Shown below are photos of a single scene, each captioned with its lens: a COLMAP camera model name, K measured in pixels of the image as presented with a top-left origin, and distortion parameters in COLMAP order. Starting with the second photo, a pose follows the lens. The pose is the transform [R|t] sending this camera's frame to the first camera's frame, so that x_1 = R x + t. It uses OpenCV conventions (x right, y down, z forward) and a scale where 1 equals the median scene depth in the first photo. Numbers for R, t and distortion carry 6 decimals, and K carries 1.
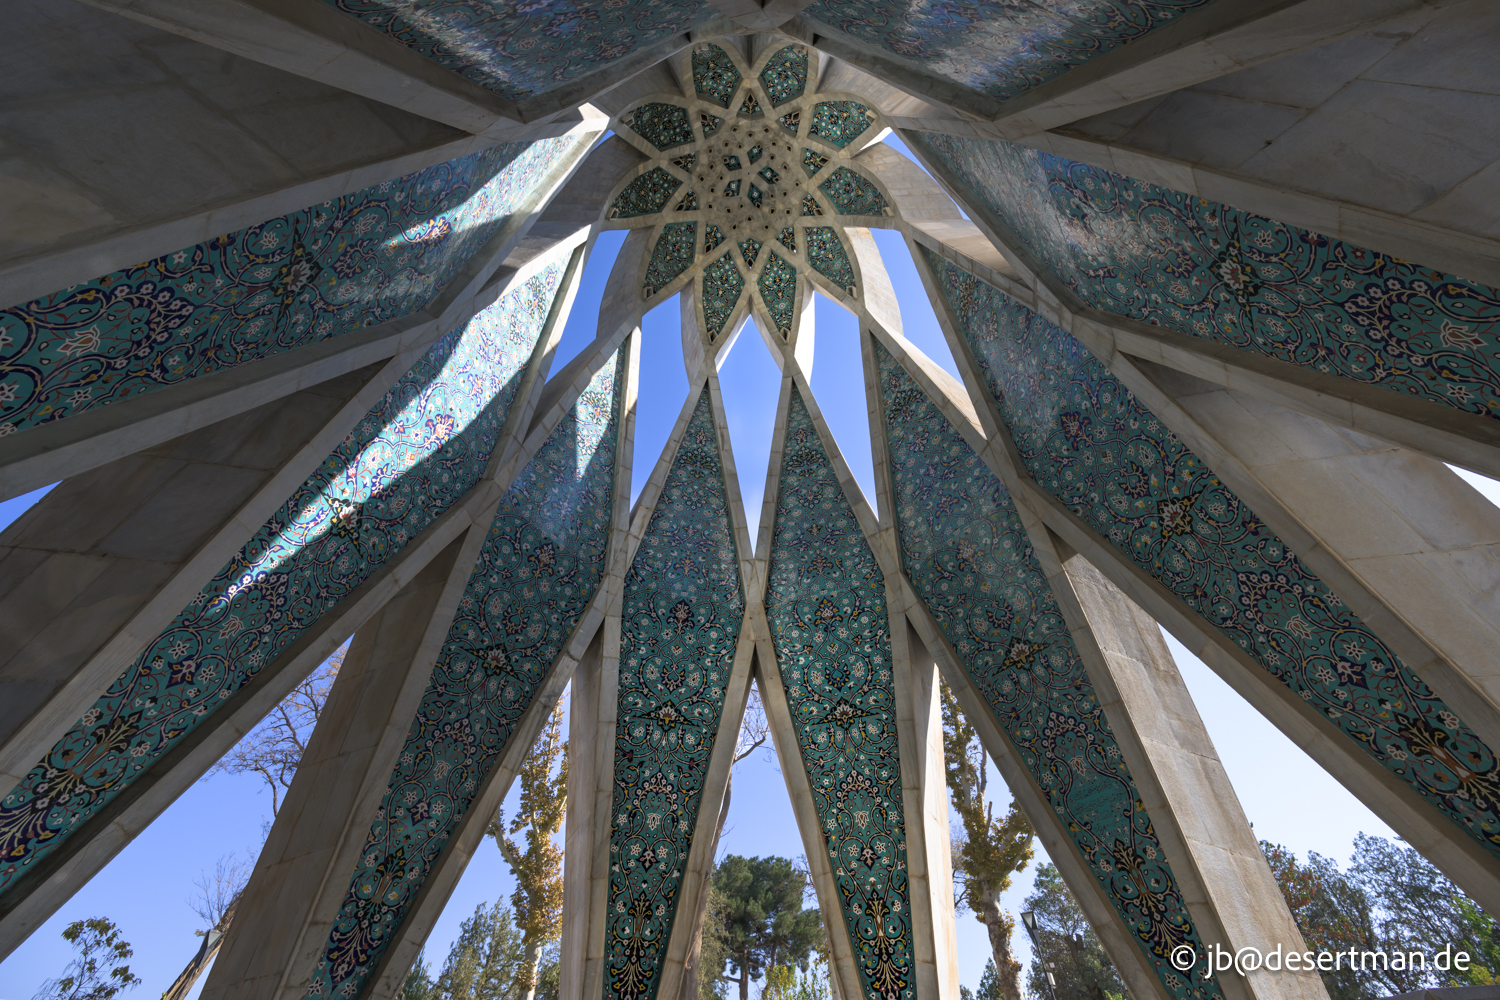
lens RADIAL K [[612.9, 0, 752.5], [0, 612.9, 502.1], [0, 0, 1]] dist [-0.000566, -0.000192]
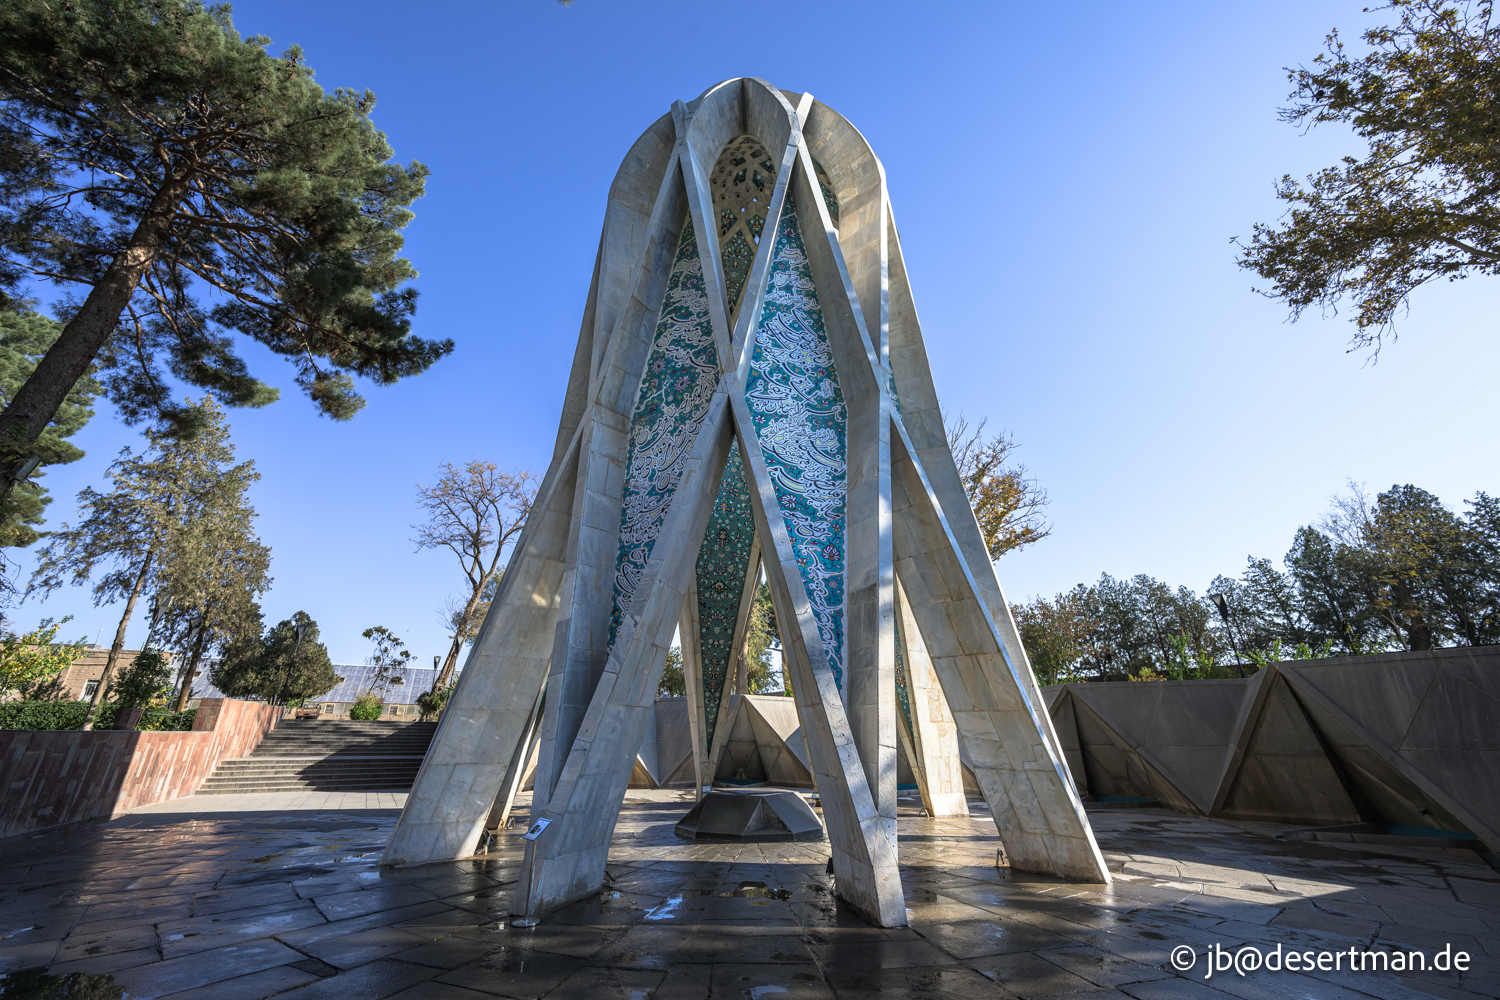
lens RADIAL K [[612.9, 0, 749.8], [0, 612.9, 499.1], [0, 0, 1]] dist [-0.000566, -0.000192]
pose [[0.996582, -0.017978, -0.080630, 0.135279], [0.050596, 0.904383, 0.423711, -0.766729], [0.065303, -0.426342, 0.902202, -0.747846]]
